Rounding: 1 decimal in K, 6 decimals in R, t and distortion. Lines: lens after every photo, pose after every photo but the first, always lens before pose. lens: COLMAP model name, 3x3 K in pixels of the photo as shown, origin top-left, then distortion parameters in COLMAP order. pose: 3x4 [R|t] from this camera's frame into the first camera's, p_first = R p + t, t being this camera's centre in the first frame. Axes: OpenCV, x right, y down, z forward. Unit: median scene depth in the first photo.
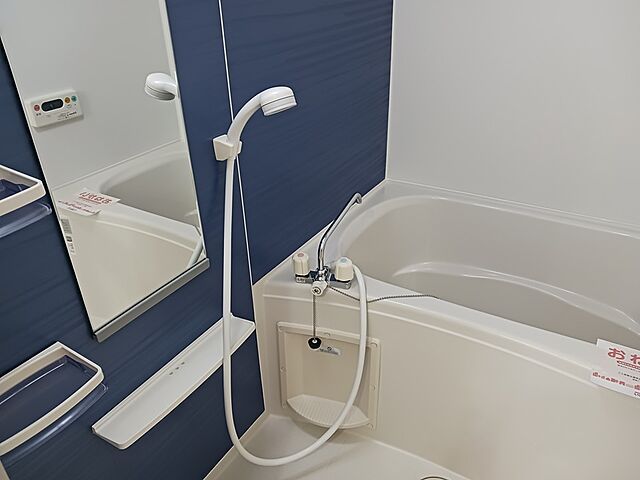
lens RADIAL K [[502.9, 0, 320.3], [0, 502.9, 237.4], [0, 0, 1]] dist [0.001792, 0.000685]
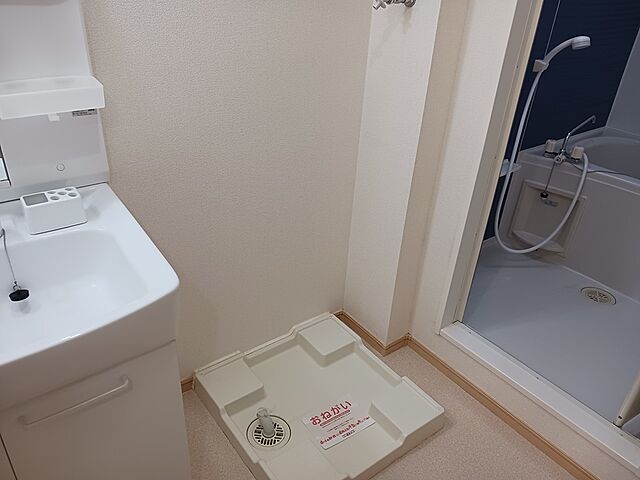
lens RADIAL K [[502.9, 0, 320.6], [0, 502.9, 235.8], [0, 0, 1]] dist [0.001792, 0.000685]
pose [[0.924594, 0.255739, -0.282352, -0.204031], [-0.253468, 0.966287, 0.045200, 0.478374], [0.284393, 0.029776, 0.958245, -0.899276]]
